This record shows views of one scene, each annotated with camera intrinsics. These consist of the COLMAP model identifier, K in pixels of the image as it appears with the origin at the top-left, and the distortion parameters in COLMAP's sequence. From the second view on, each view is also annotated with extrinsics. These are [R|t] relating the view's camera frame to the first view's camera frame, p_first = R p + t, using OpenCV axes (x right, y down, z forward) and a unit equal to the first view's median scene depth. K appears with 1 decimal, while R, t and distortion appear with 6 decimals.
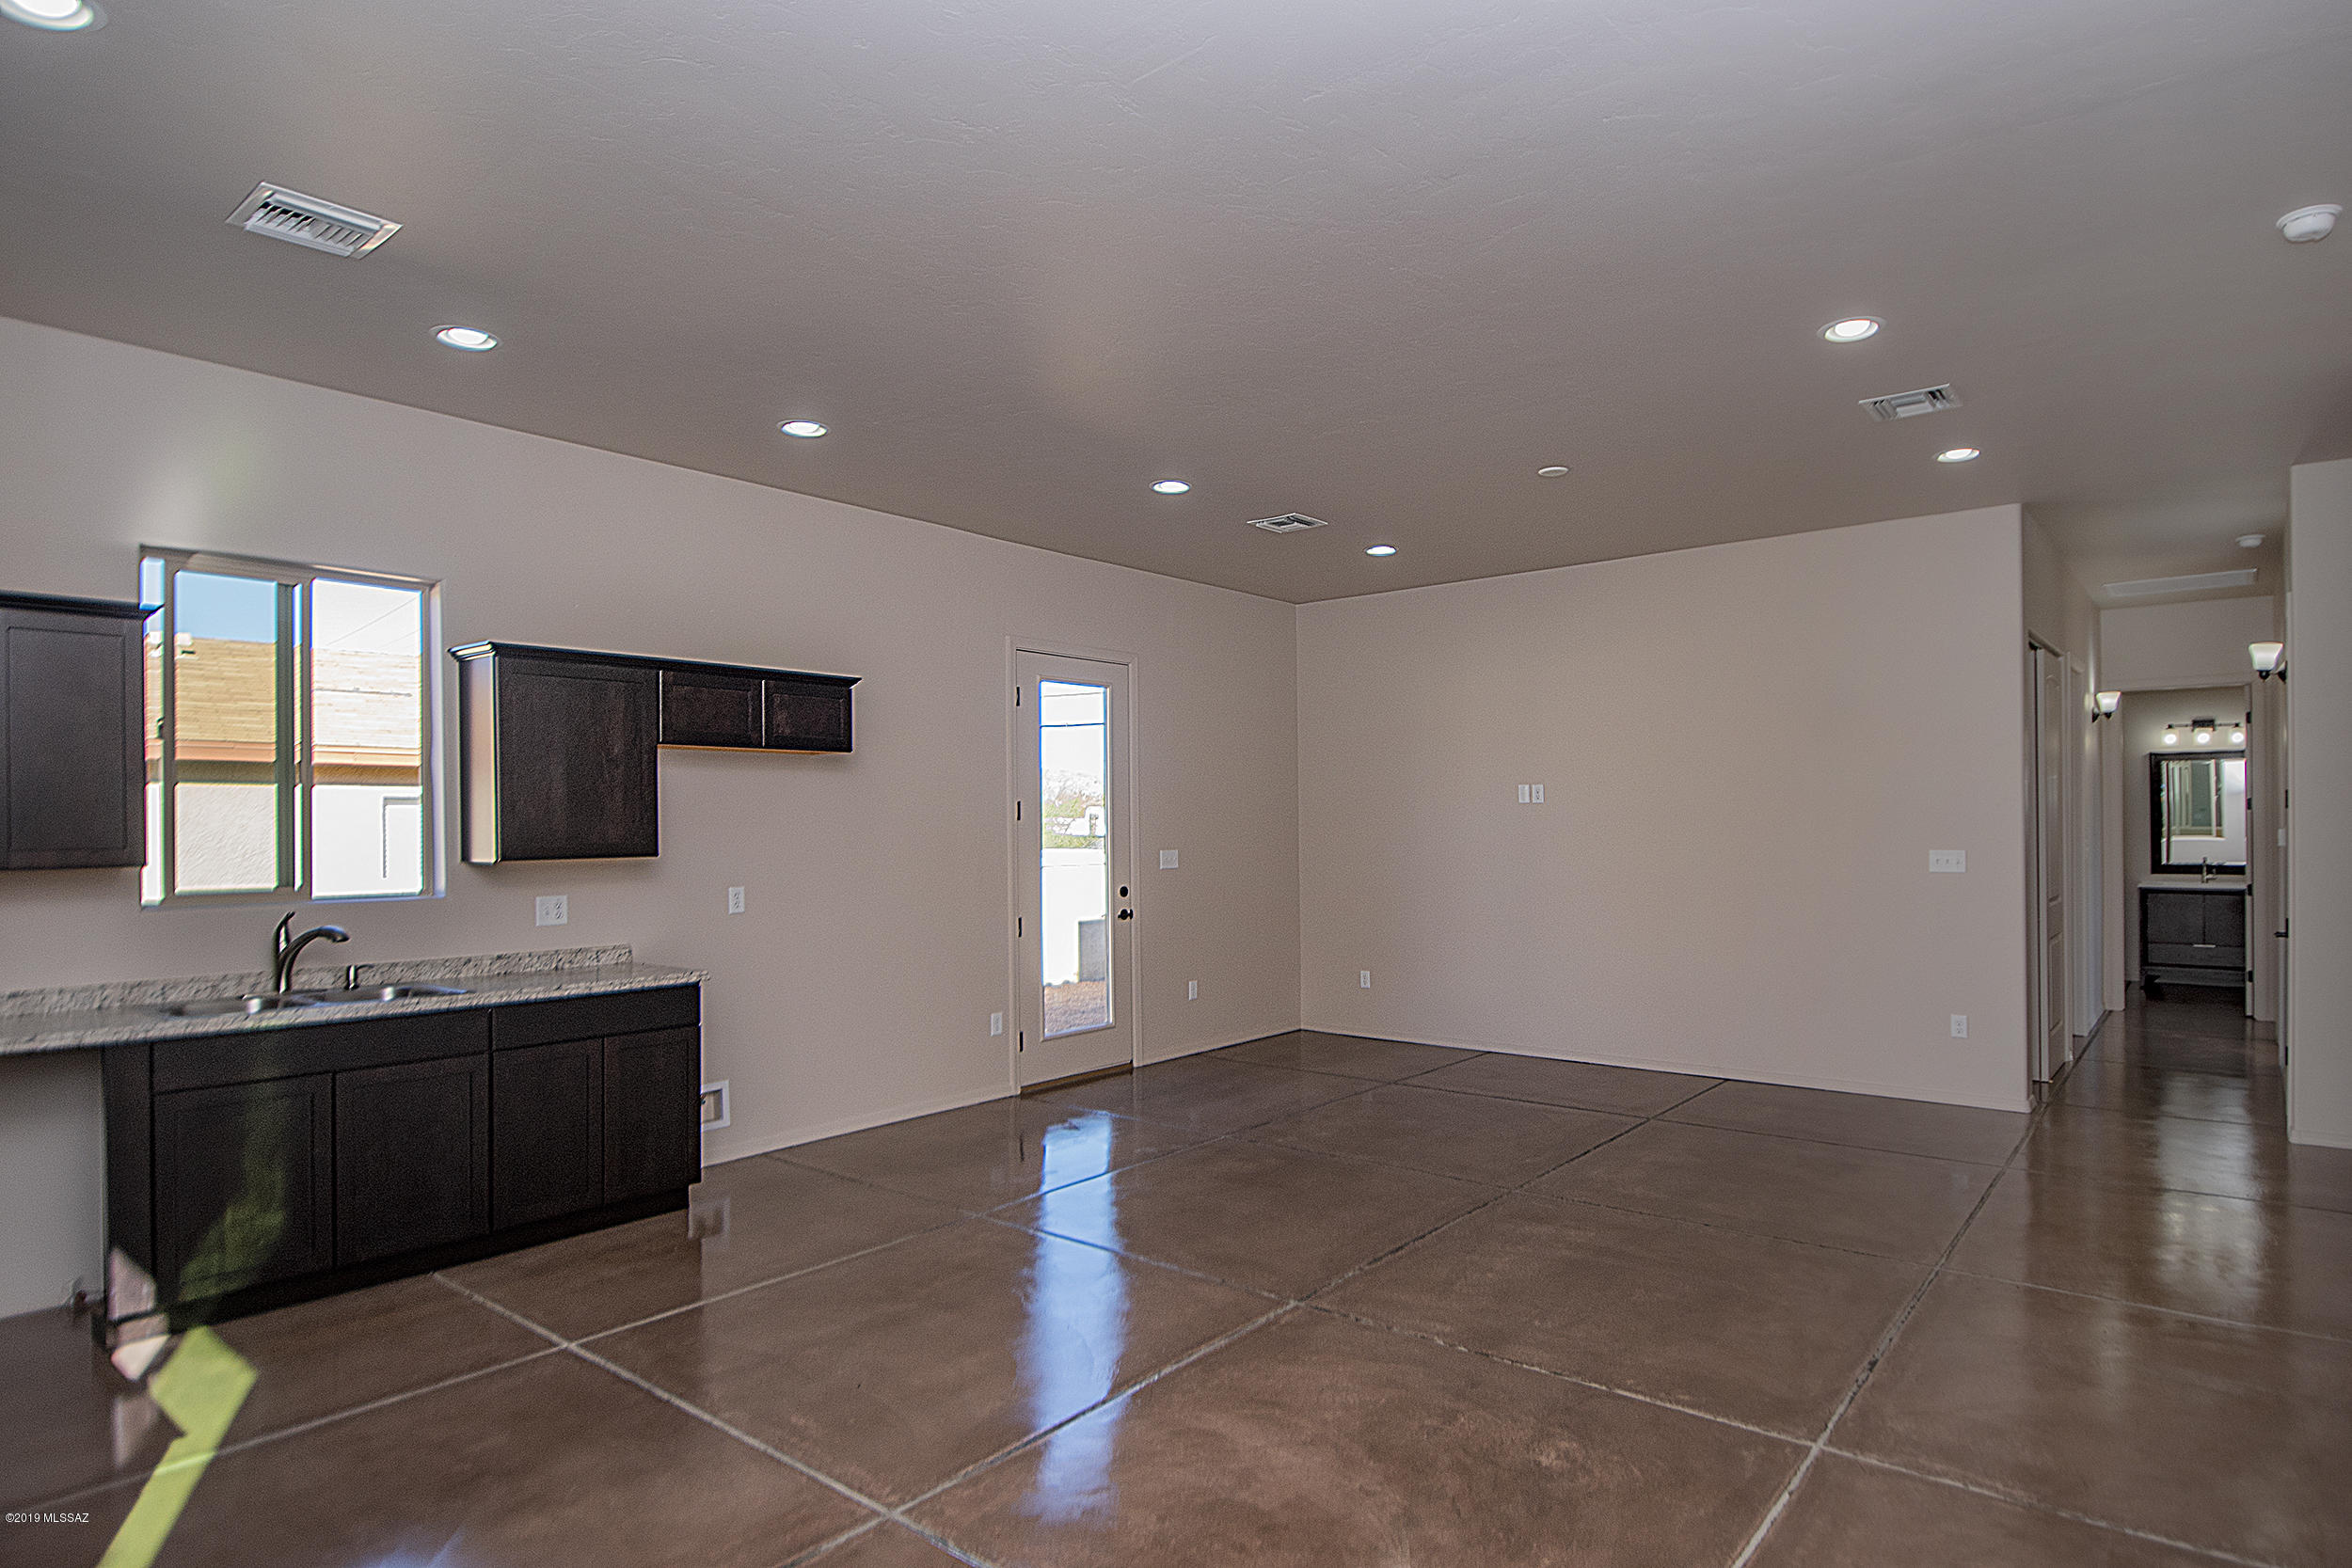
lens RADIAL K [[1276.6, 0, 1226.7], [0, 1276.6, 832.4], [0, 0, 1]] dist [0.005118, 0.000475]
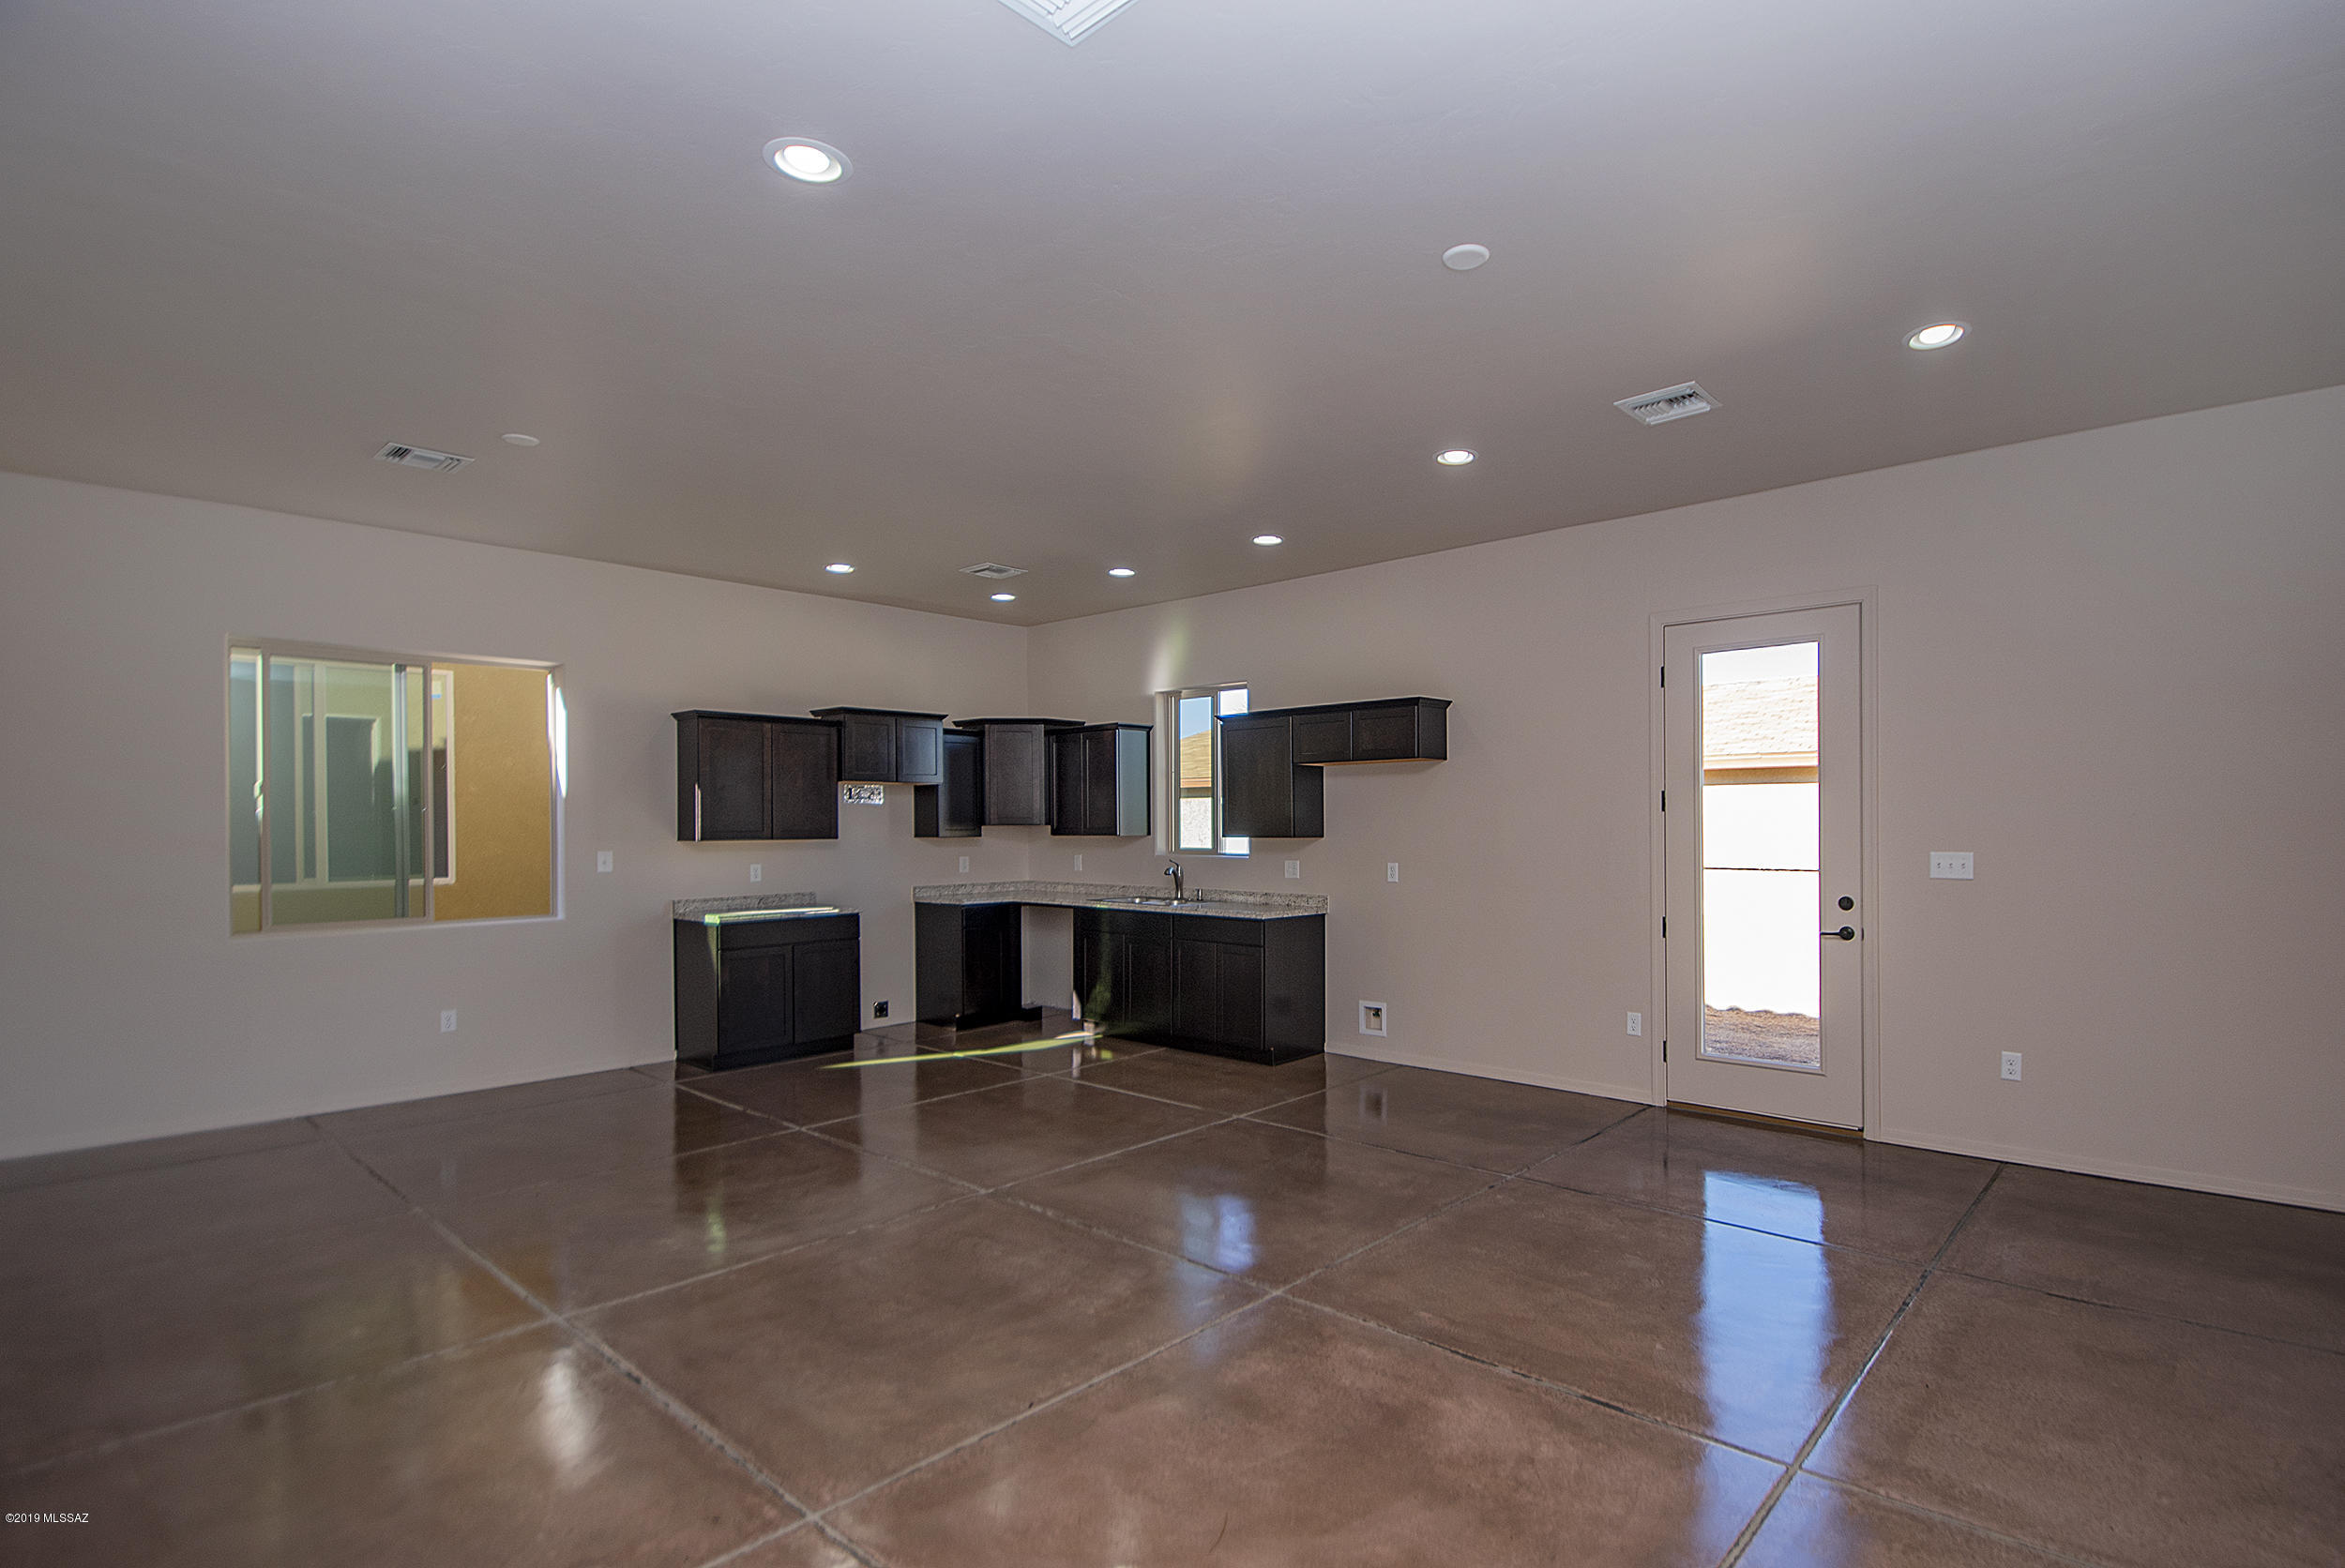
lens RADIAL K [[1121.2, 0, 1274.0], [0, 1121.2, 823.7], [0, 0, 1]] dist [0.004799, -0.000187]
pose [[-0.030479, 0.009226, -0.999493, 0.989379], [-0.000565, 0.999957, 0.009248, -0.011842], [0.999535, 0.000846, -0.030472, 1.114780]]
